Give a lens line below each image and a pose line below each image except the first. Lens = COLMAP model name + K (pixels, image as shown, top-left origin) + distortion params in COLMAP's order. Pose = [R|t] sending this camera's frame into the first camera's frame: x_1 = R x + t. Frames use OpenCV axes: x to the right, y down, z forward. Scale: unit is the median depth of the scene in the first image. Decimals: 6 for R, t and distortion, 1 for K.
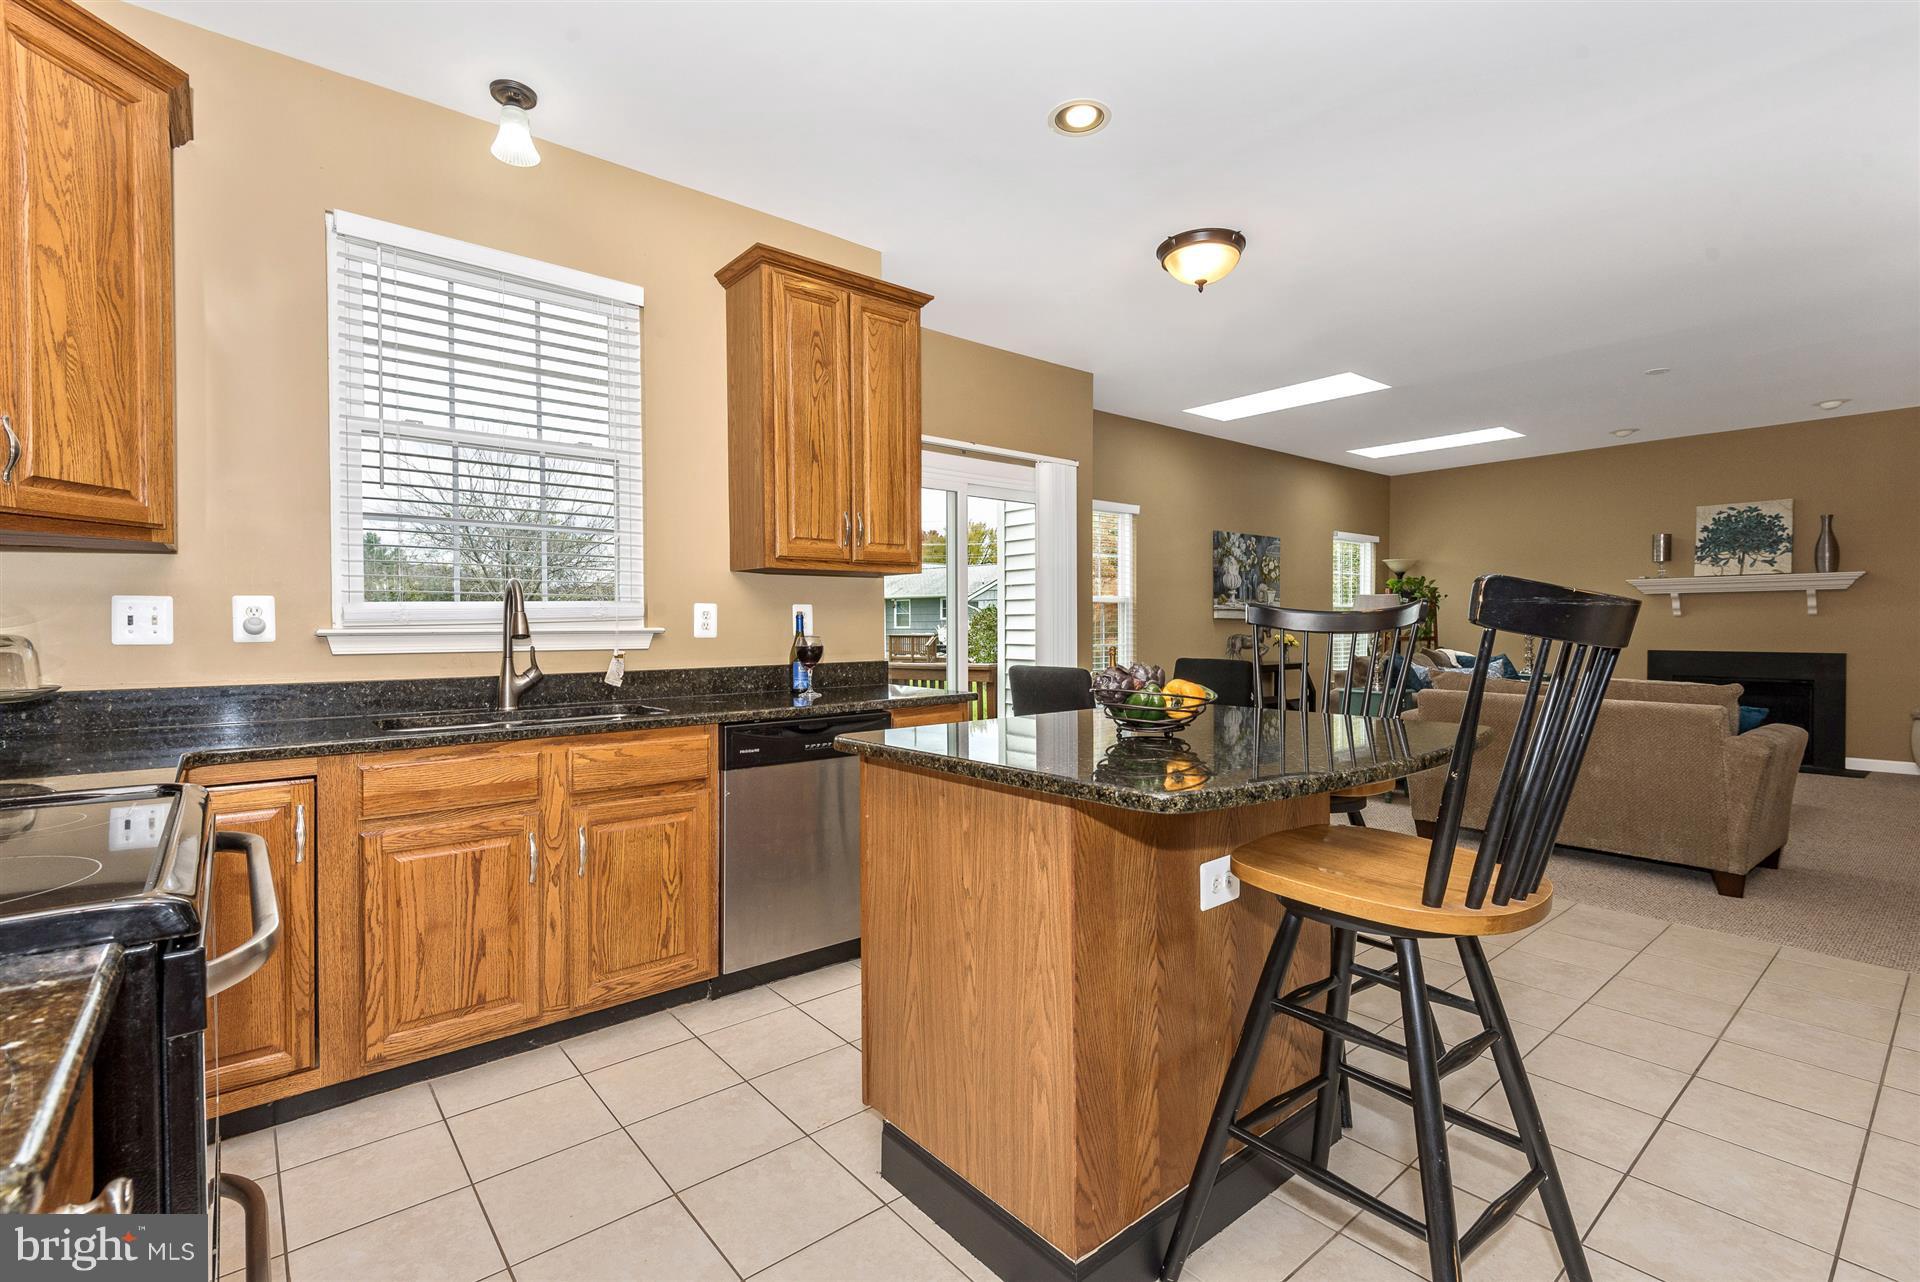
lens RADIAL K [[871.2, 0, 959.5], [0, 871.2, 635.2], [0, 0, 1]] dist [0.015206, -0.005363]
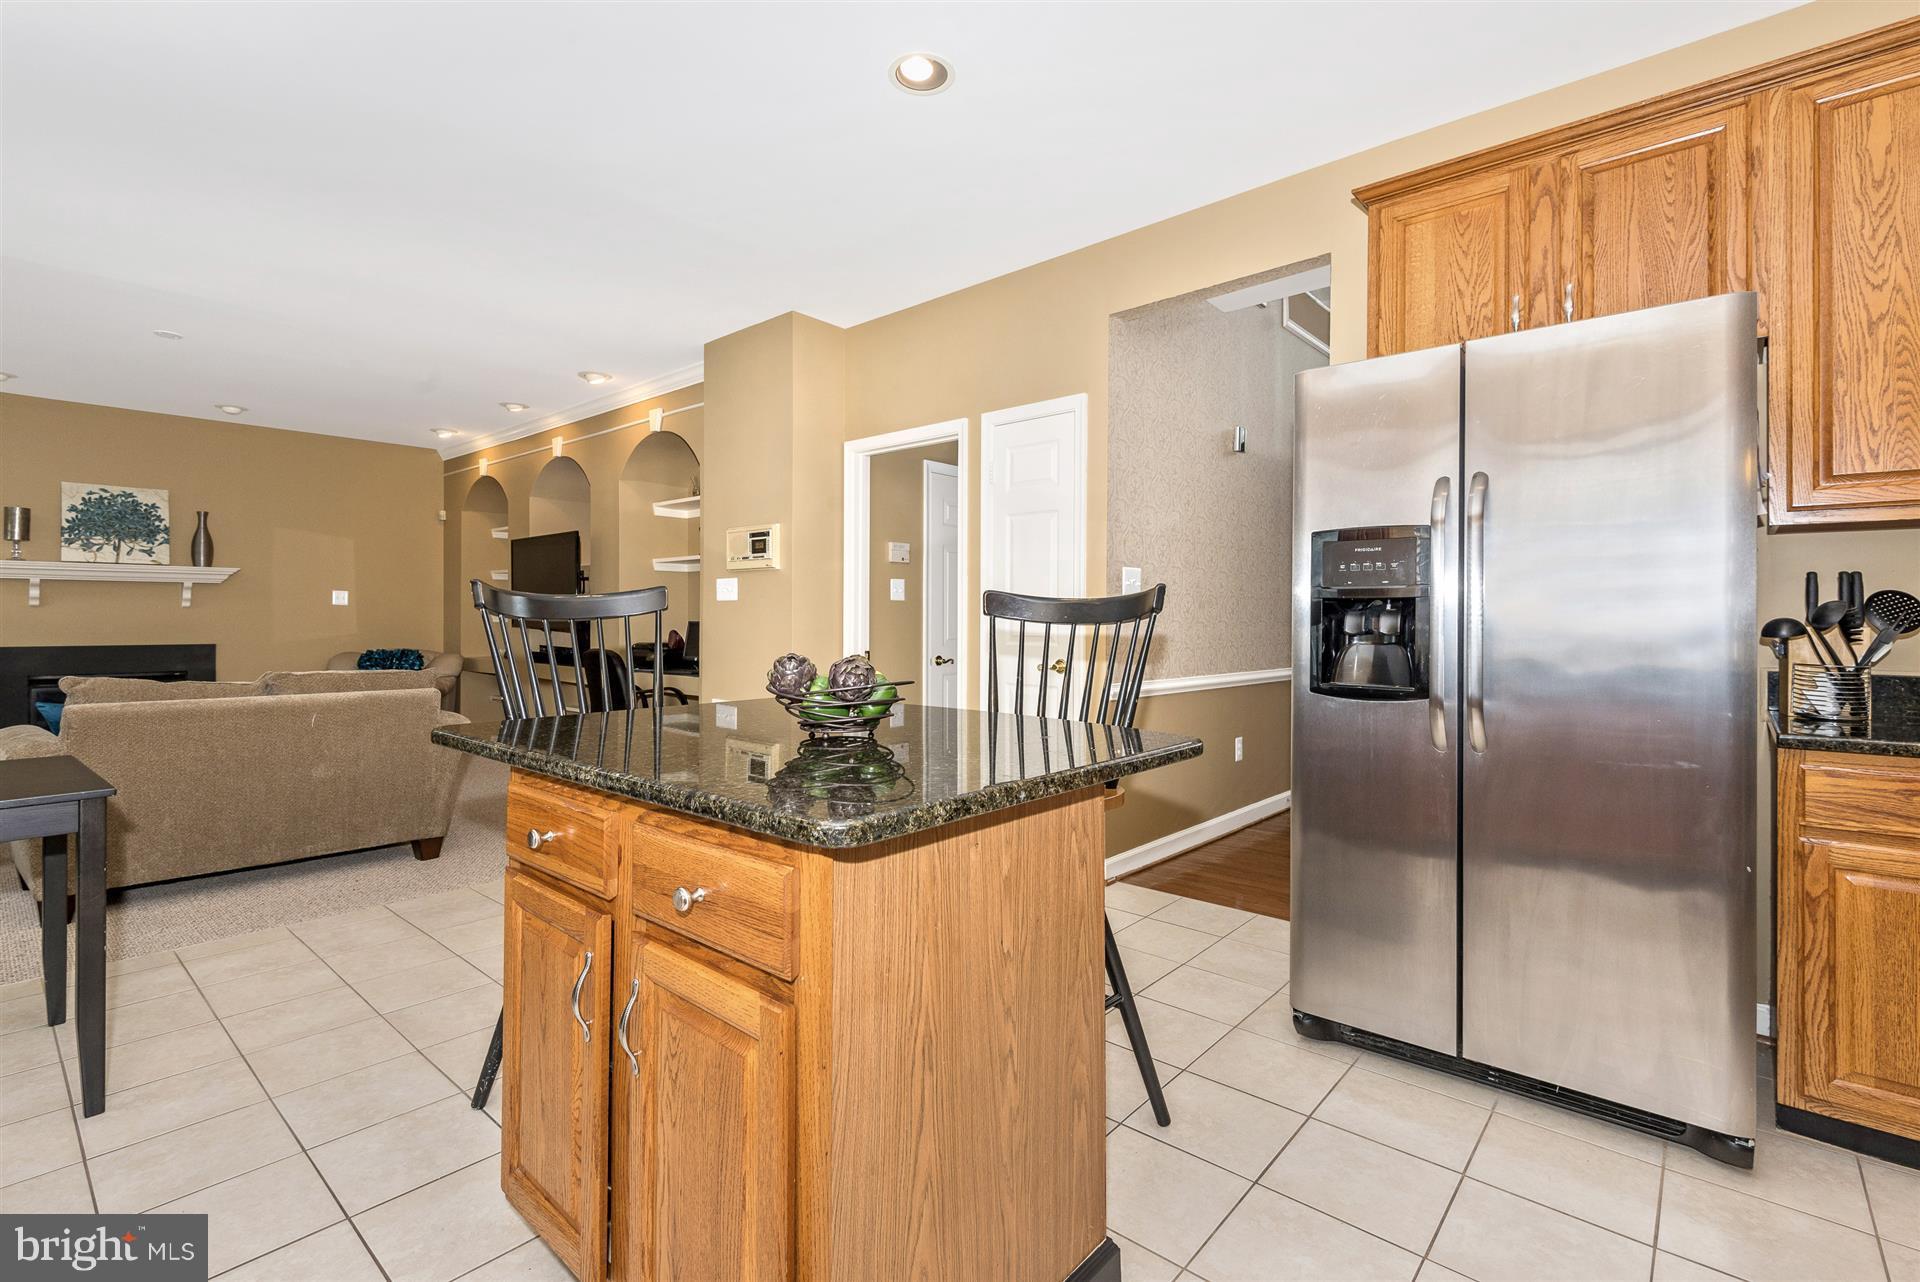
lens RADIAL K [[871.2, 0, 959.5], [0, 871.2, 607.6], [0, 0, 1]] dist [0.015206, -0.005363]
pose [[-0.161682, 0.013995, 0.986744, -0.176769], [0.010542, 0.999867, -0.012454, -0.000541], [-0.986787, 0.008389, -0.161808, 0.275672]]
